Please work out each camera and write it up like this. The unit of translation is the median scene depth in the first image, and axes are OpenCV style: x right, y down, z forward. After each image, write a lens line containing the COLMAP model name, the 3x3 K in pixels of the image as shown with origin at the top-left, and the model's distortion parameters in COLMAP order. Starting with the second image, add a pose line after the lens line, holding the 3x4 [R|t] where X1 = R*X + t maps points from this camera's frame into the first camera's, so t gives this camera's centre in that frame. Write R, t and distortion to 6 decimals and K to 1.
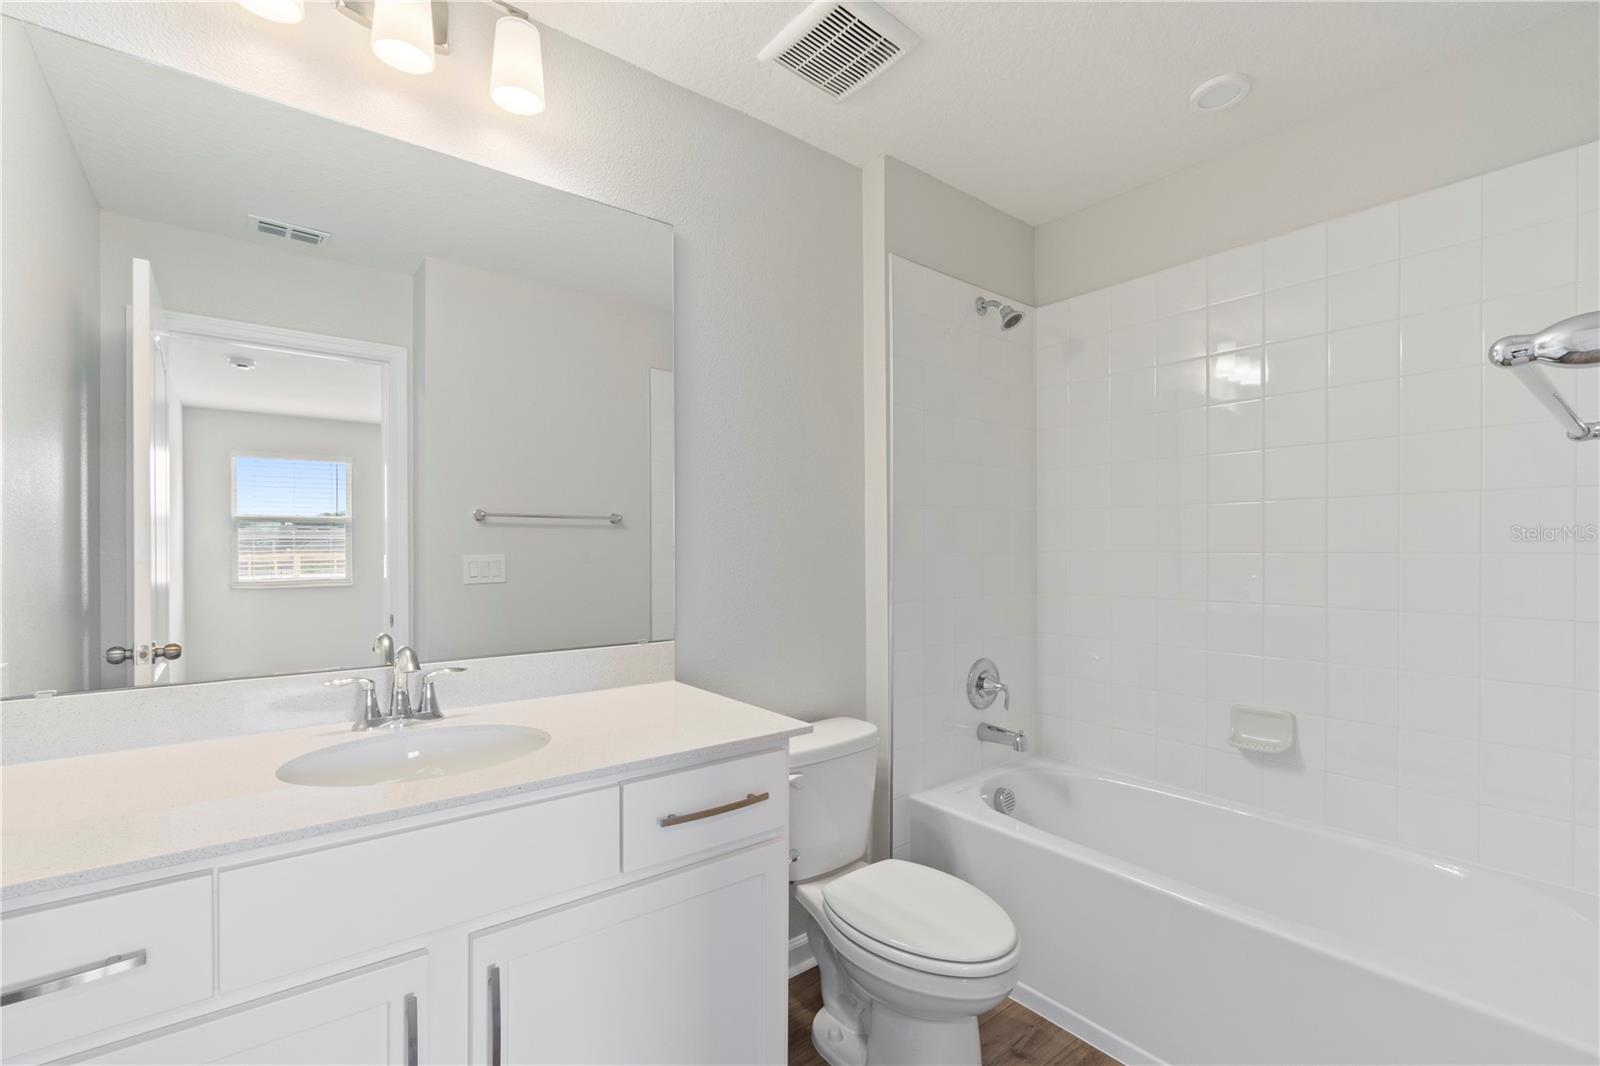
lens RADIAL K [[714.7, 0, 841.7], [0, 714.7, 532.4], [0, 0, 1]] dist [-0.020700, -0.000150]
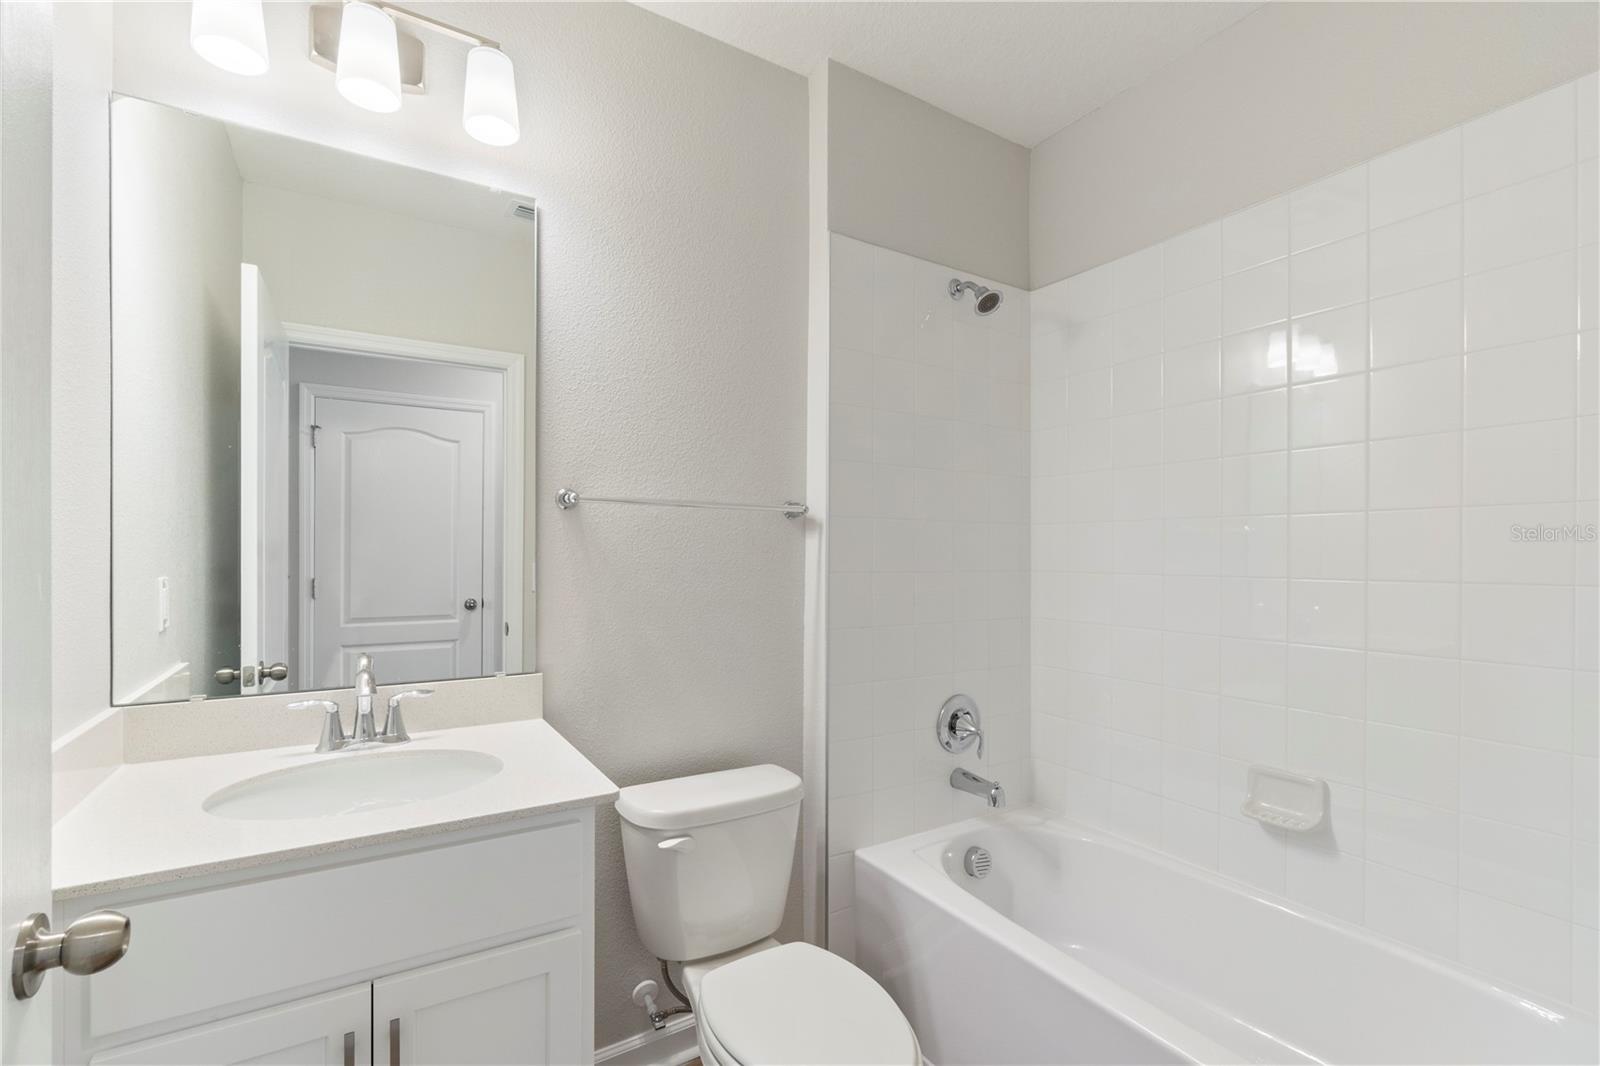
lens RADIAL K [[710.1, 0, 799.4], [0, 710.1, 550.9], [0, 0, 1]] dist [-0.020411, -0.000100]
pose [[0.988784, -0.008639, -0.149101, 0.137898], [0.008501, 0.999963, -0.001564, 0.002458], [0.149109, 0.000279, 0.988821, 0.120620]]
